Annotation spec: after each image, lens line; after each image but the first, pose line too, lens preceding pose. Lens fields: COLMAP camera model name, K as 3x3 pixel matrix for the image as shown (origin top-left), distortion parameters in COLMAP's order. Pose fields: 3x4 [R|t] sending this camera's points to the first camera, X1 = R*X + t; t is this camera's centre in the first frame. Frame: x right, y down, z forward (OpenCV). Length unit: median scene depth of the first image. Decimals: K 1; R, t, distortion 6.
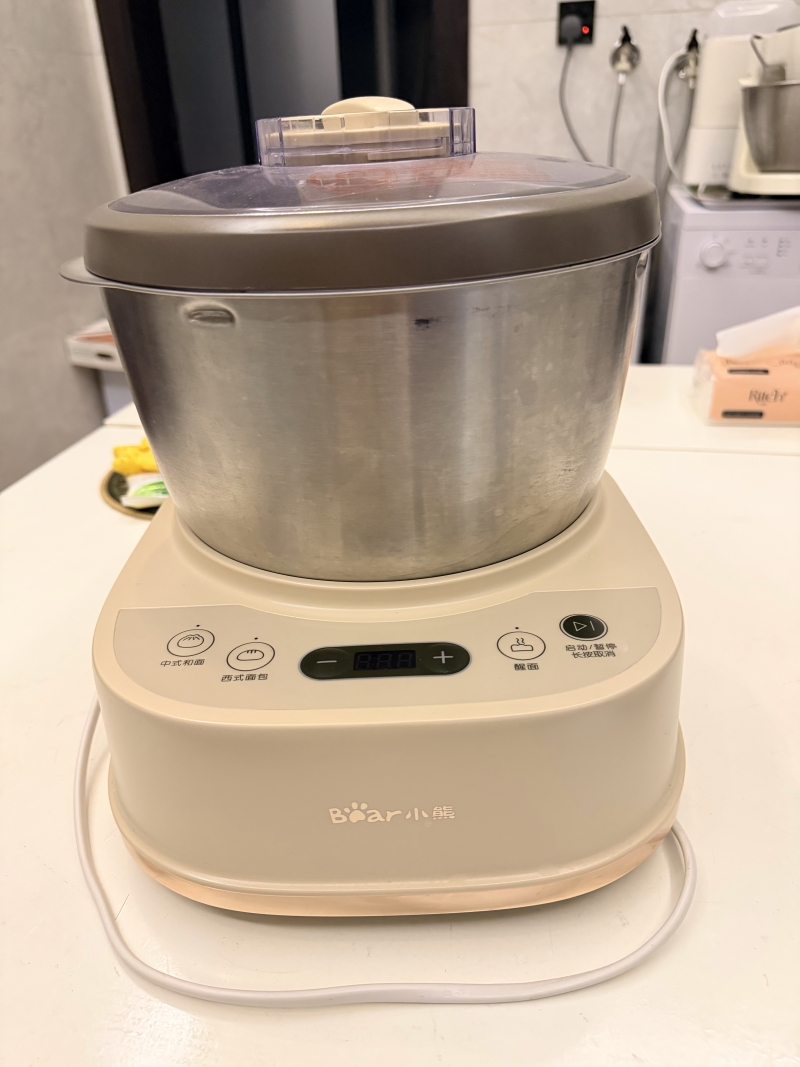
lens RADIAL K [[752.9, 0, 398.1], [0, 752.9, 531.2], [0, 0, 1]] dist [0.008892, -0.016032]
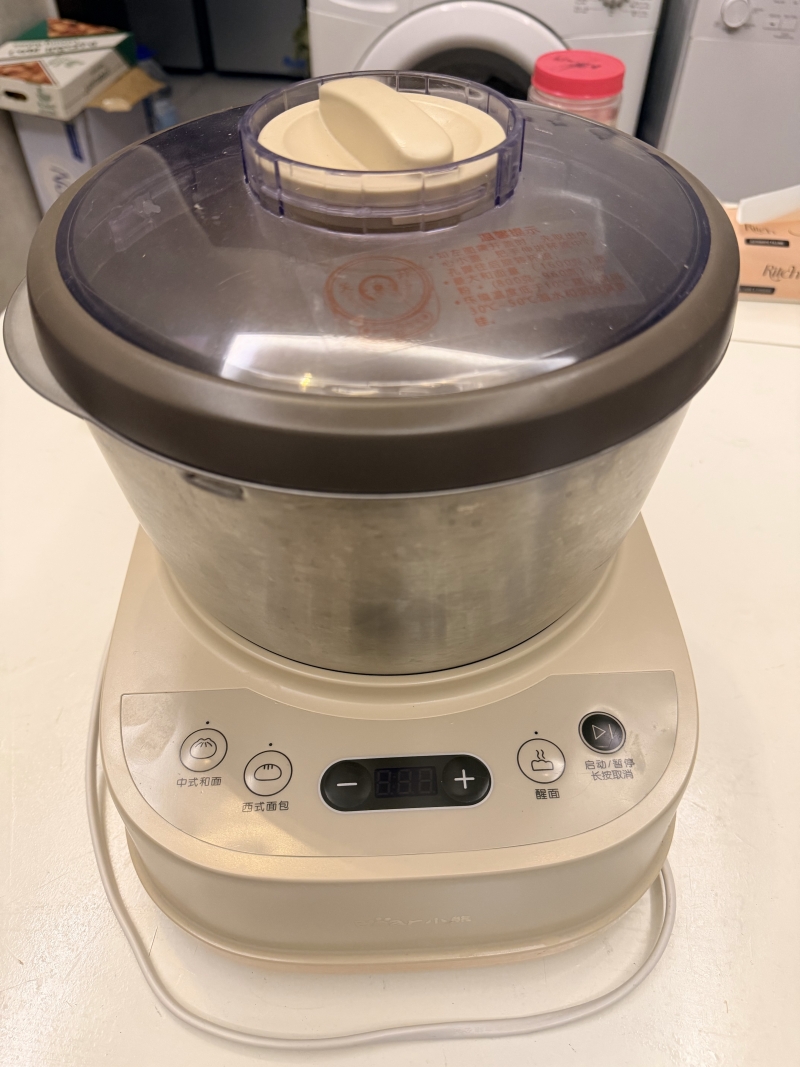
lens RADIAL K [[752.9, 0, 399.8], [0, 752.9, 528.3], [0, 0, 1]] dist [0.008892, -0.016032]
pose [[0.998162, -0.003135, 0.060522, -0.082619], [-0.016602, 0.946312, 0.322829, -0.455953], [-0.058285, -0.323241, 0.944520, 0.163476]]
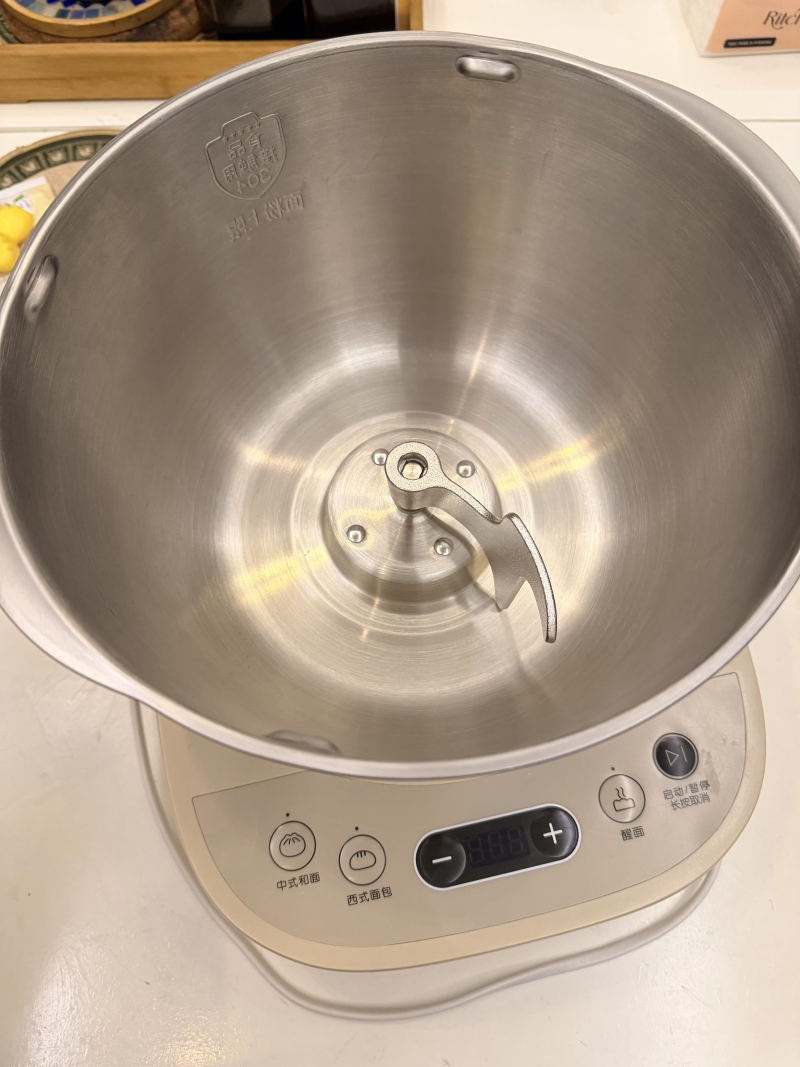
lens RADIAL K [[752.9, 0, 396.1], [0, 752.9, 530.5], [0, 0, 1]] dist [0.008892, -0.016032]
pose [[0.976856, -0.190192, 0.097870, -0.166965], [0.083515, 0.760381, 0.644085, -0.807707], [-0.196918, -0.621005, 0.758667, 0.501363]]
